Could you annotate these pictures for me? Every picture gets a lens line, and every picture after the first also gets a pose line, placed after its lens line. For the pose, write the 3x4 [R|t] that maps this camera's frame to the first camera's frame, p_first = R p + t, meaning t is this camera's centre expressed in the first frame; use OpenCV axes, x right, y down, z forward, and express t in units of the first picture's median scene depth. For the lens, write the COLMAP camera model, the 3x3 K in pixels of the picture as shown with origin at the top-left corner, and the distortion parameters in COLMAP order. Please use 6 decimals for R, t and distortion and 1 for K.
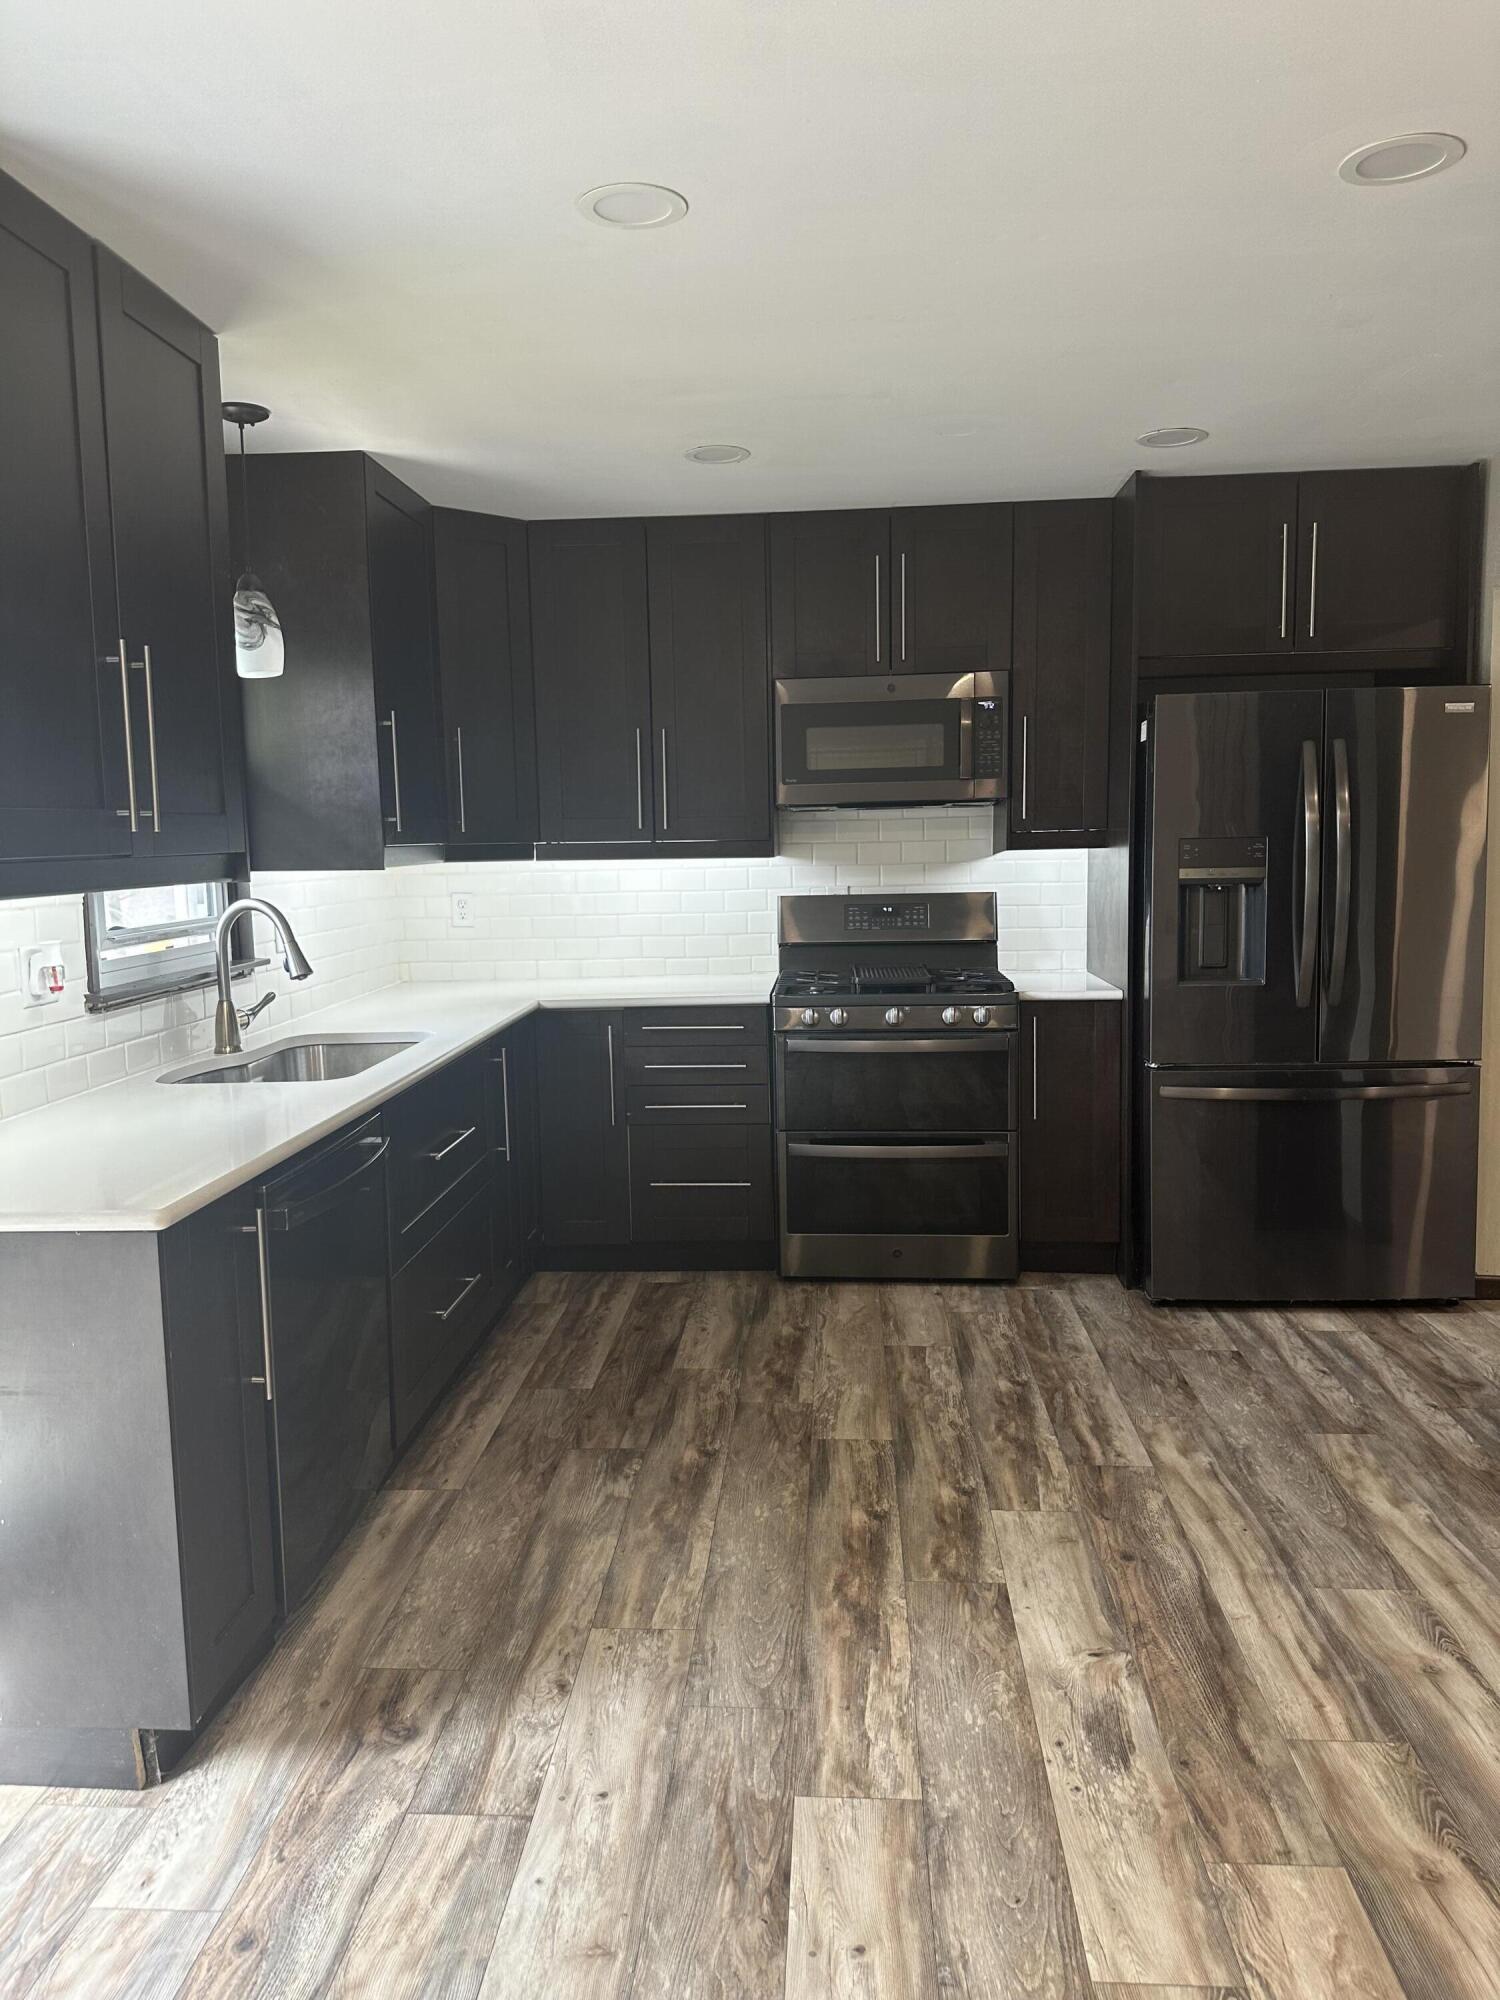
lens RADIAL K [[1425.6, 0, 739.6], [0, 1425.6, 986.7], [0, 0, 1]] dist [0.061552, -0.066552]
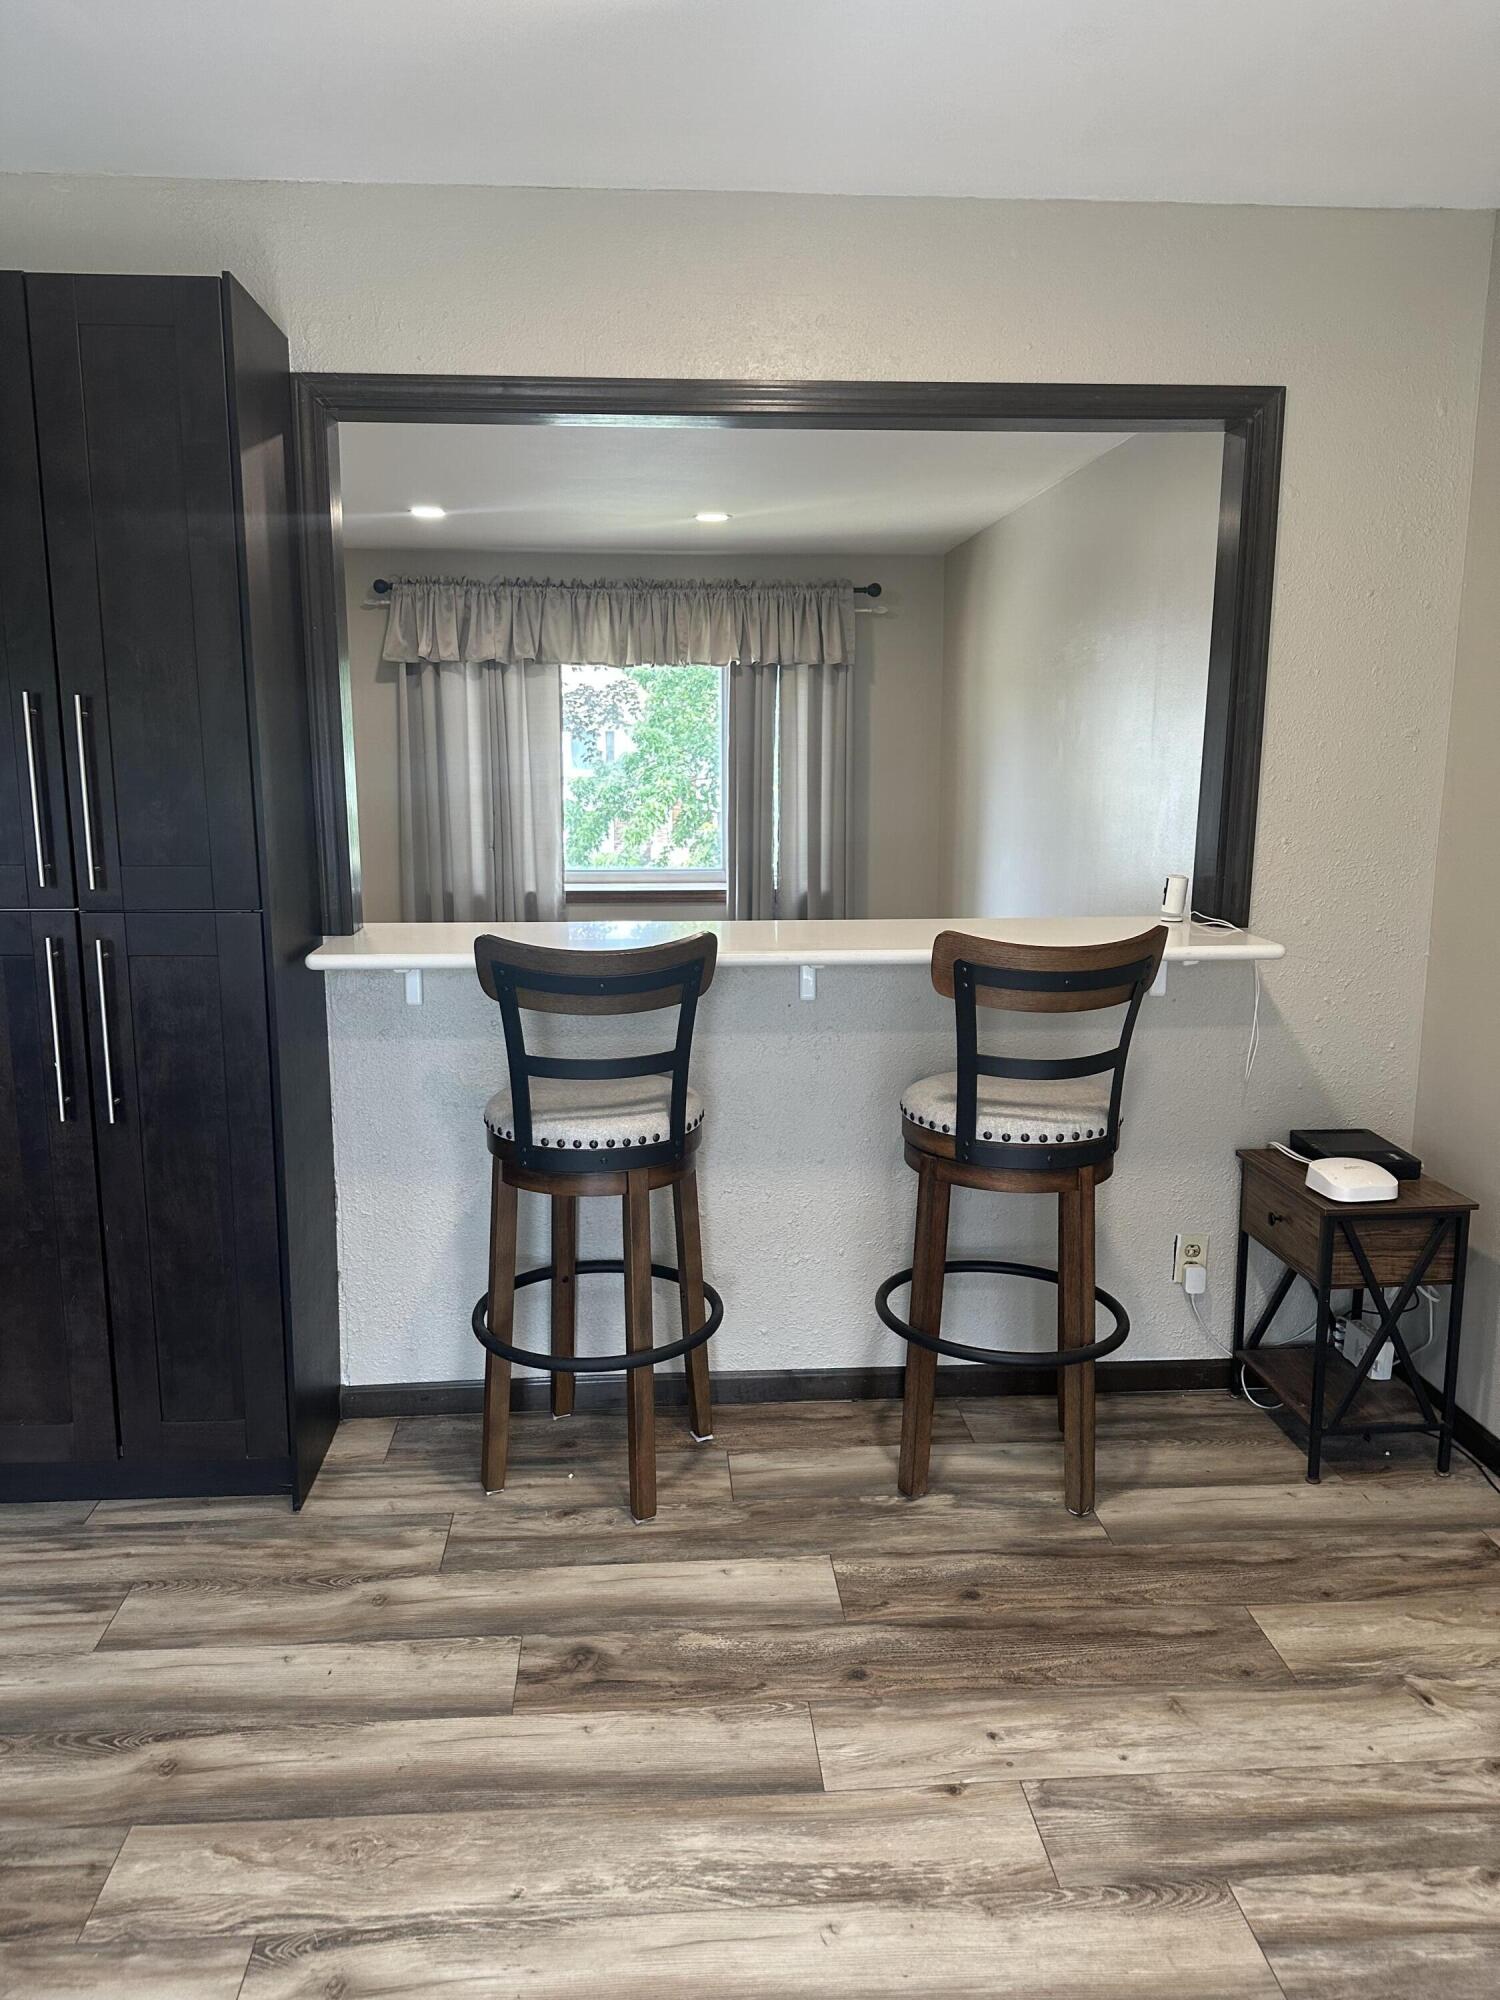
lens RADIAL K [[1425.6, 0, 732.5], [0, 1425.6, 1012.7], [0, 0, 1]] dist [0.061552, -0.066552]
pose [[-0.144700, -0.180282, 0.972913, -0.507701], [0.115243, 0.973499, 0.197531, -0.074902], [-0.982742, 0.140704, -0.120089, 0.659683]]
